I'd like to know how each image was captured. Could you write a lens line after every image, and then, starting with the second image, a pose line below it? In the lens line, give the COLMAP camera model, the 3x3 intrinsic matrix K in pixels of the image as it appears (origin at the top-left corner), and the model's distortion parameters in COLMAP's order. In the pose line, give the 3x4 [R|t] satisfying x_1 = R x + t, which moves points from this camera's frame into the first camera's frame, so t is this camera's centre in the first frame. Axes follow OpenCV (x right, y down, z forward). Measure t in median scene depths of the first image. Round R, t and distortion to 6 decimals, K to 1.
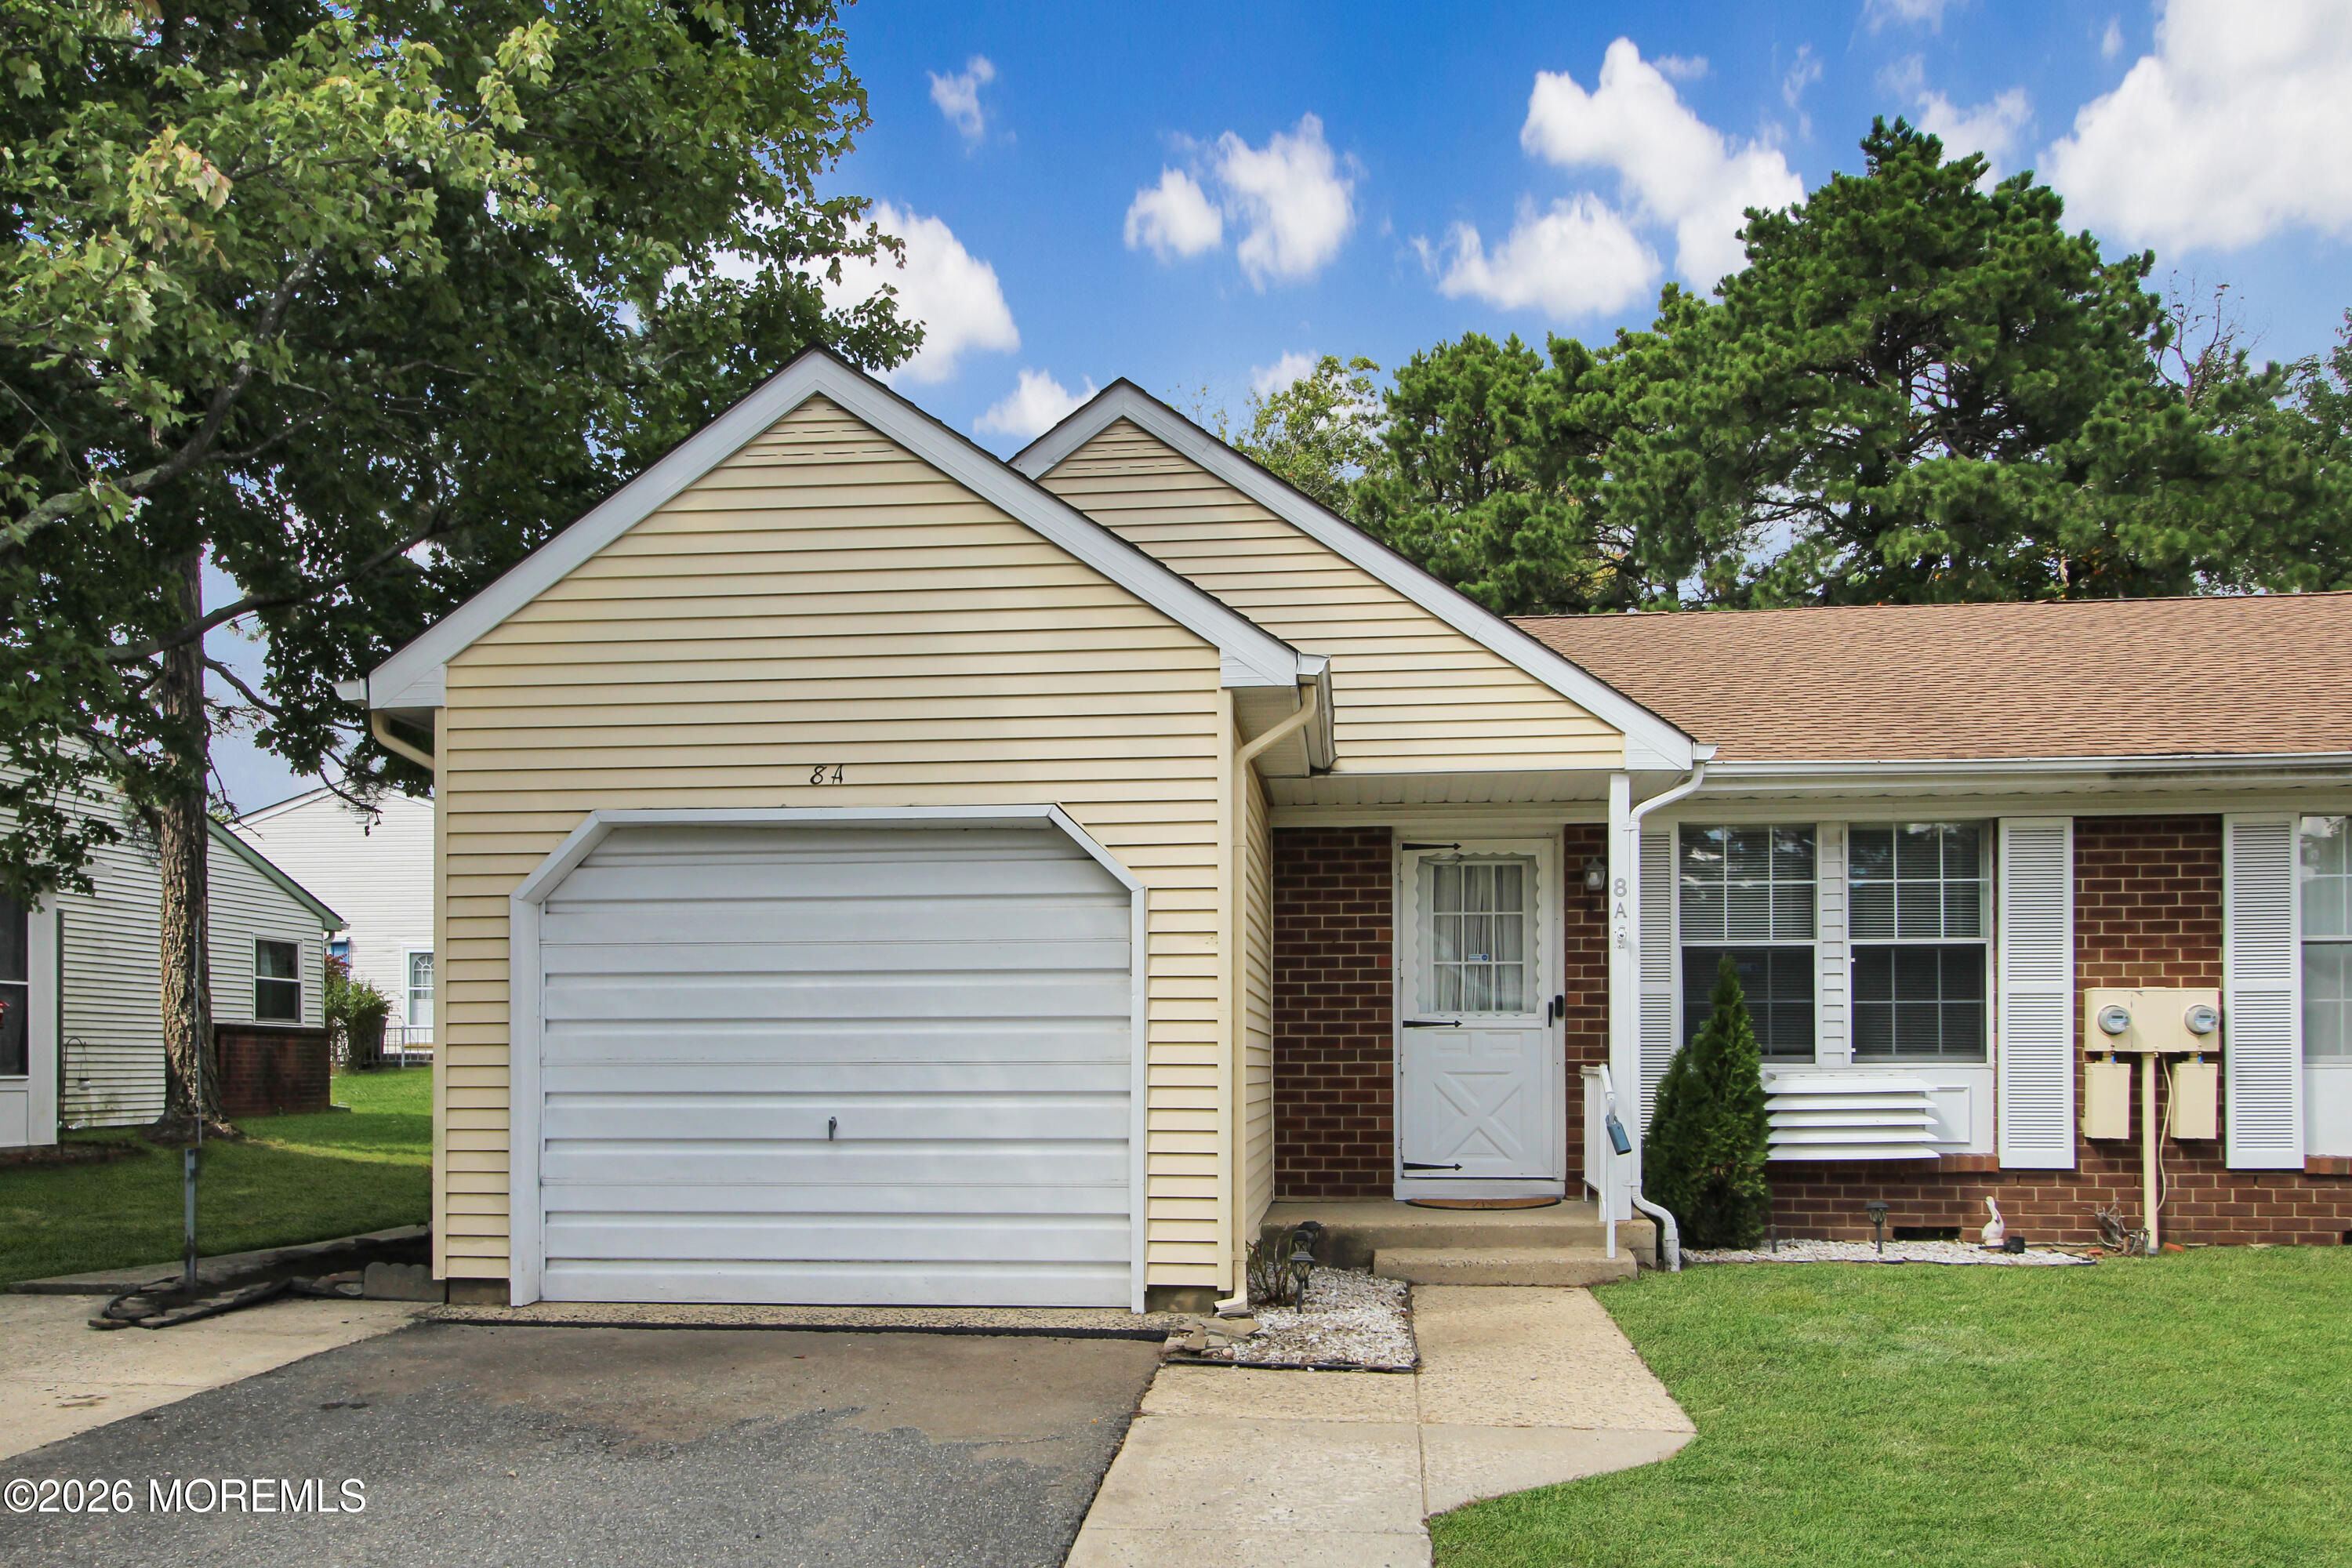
lens RADIAL K [[1962.8, 0, 1101.1], [0, 1962.8, 824.0], [0, 0, 1]] dist [0.002092, -0.000105]
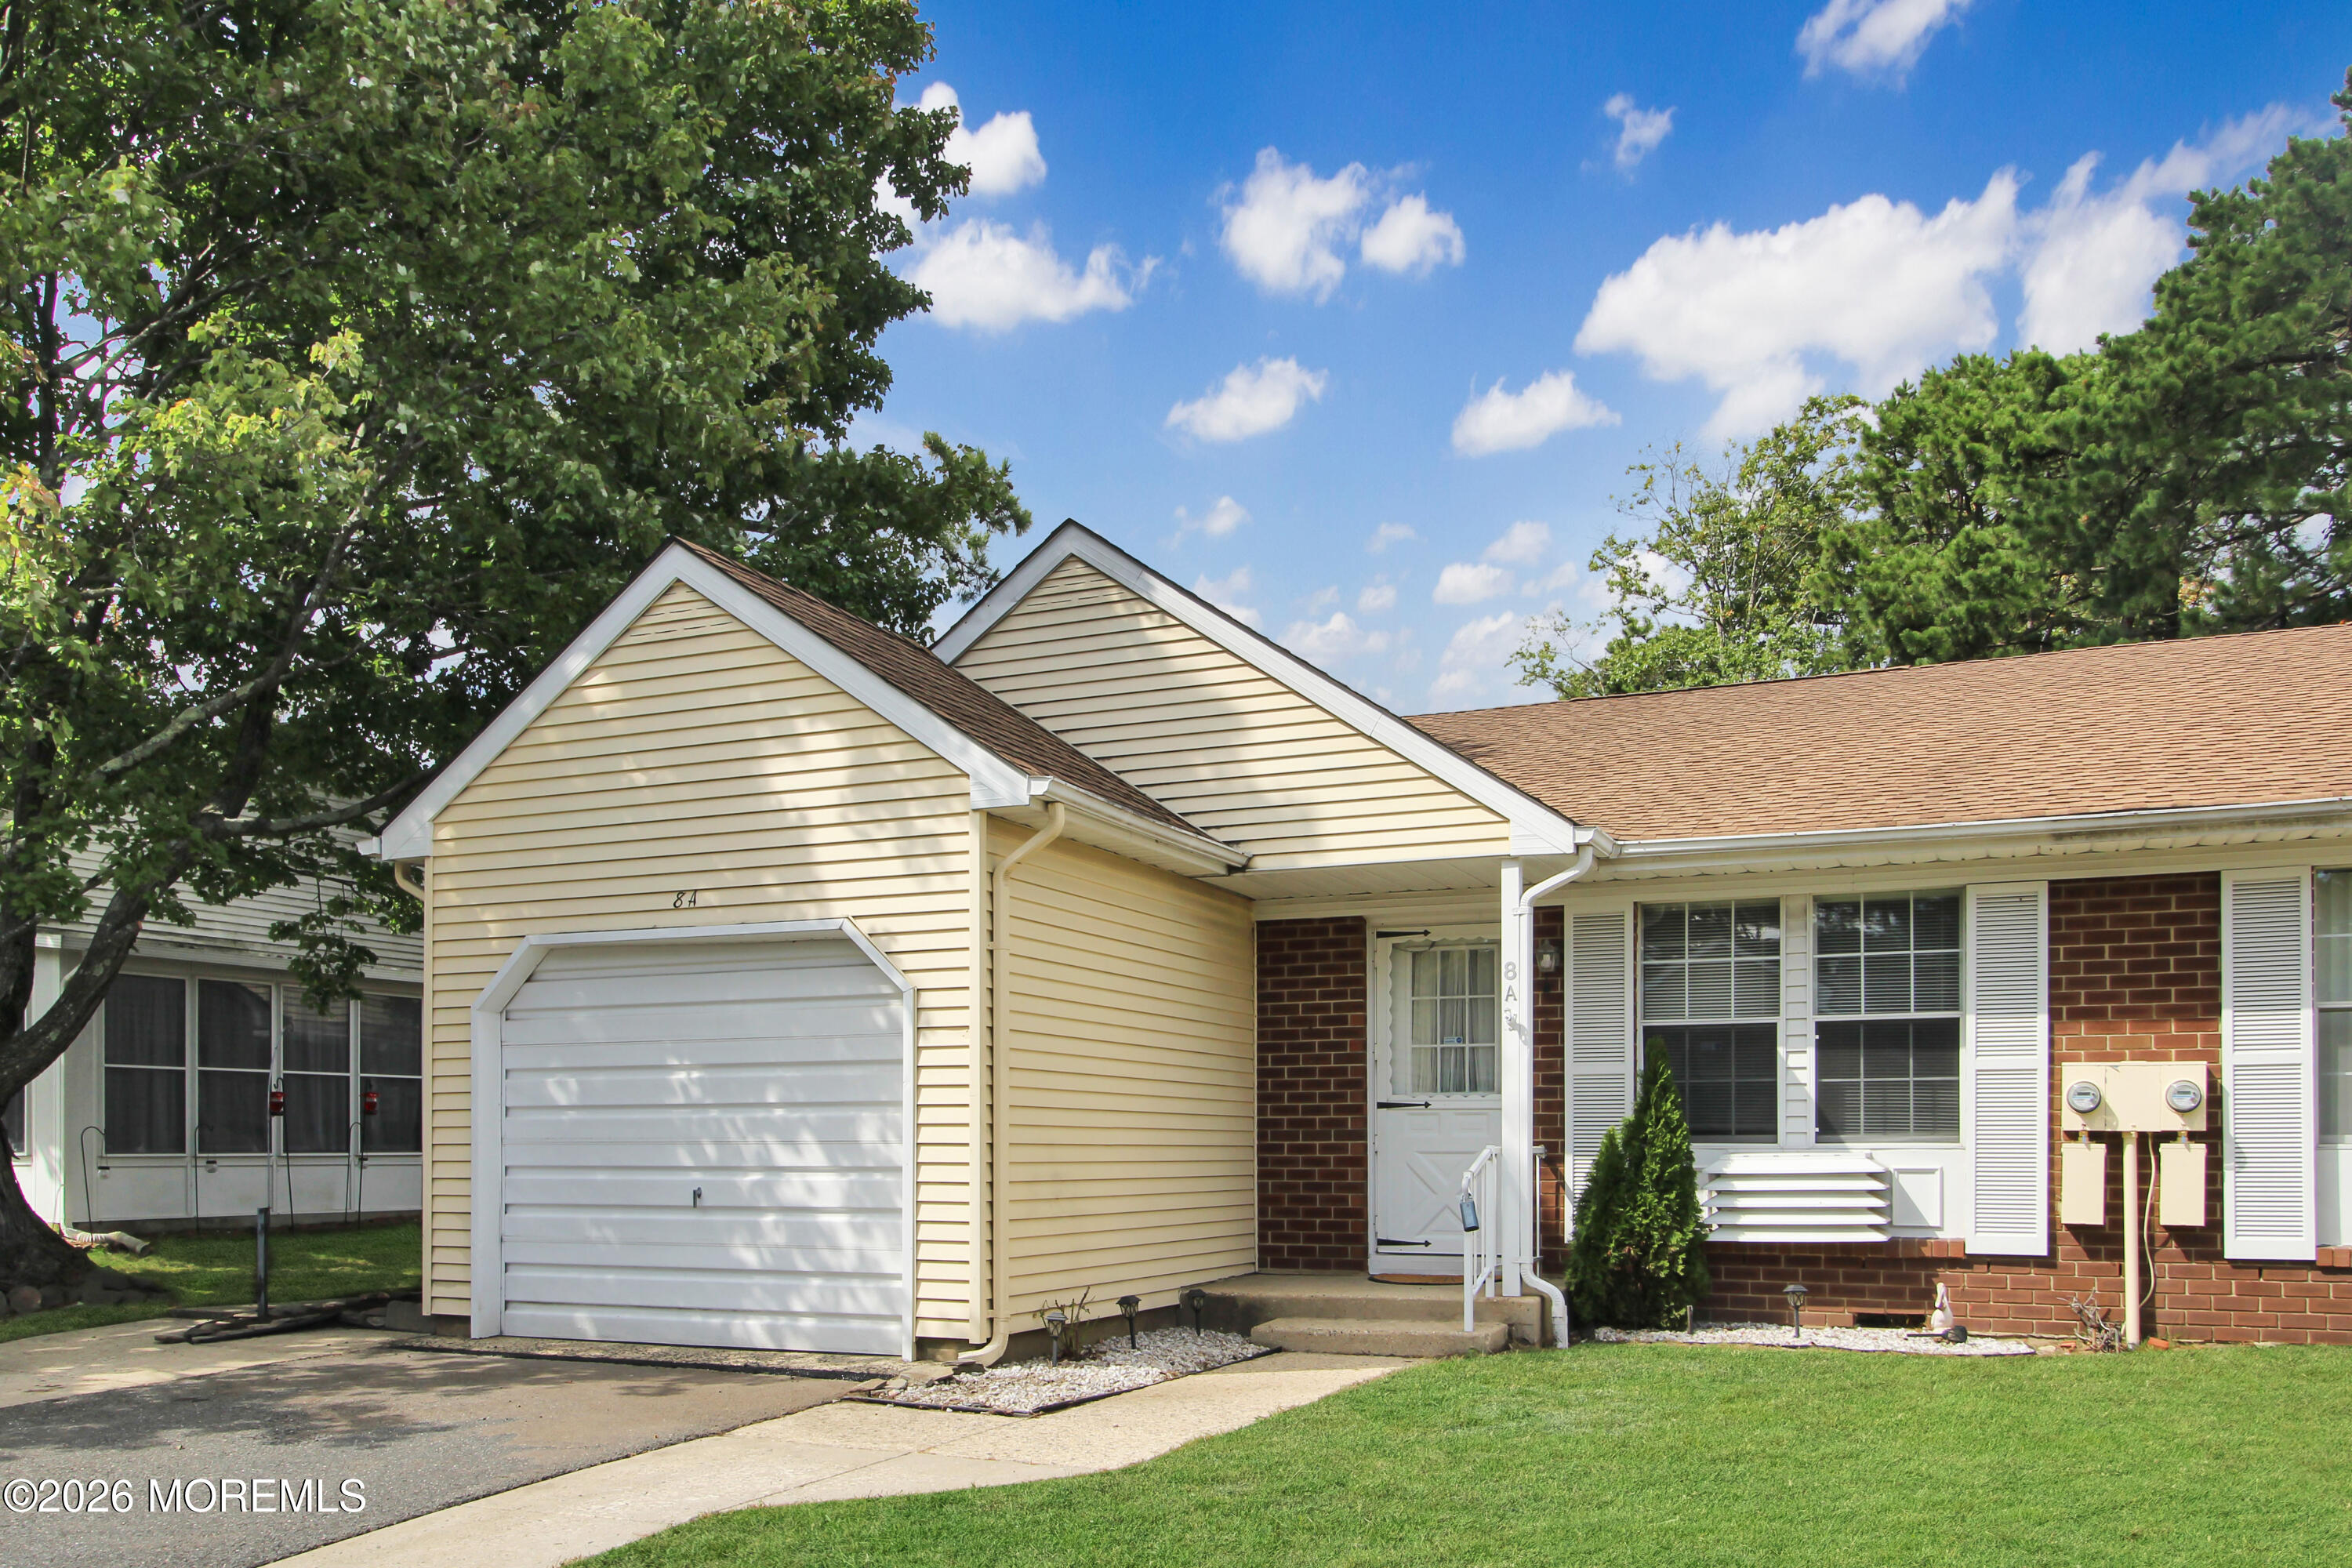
lens RADIAL K [[1960.5, 0, 1089.9], [0, 1960.5, 889.4], [0, 0, 1]] dist [0.004828, 0.004081]
pose [[0.946026, -0.041018, -0.321483, 0.365165], [0.038489, 0.999158, -0.014220, -0.003788], [0.321796, 0.001079, 0.946809, -0.035960]]
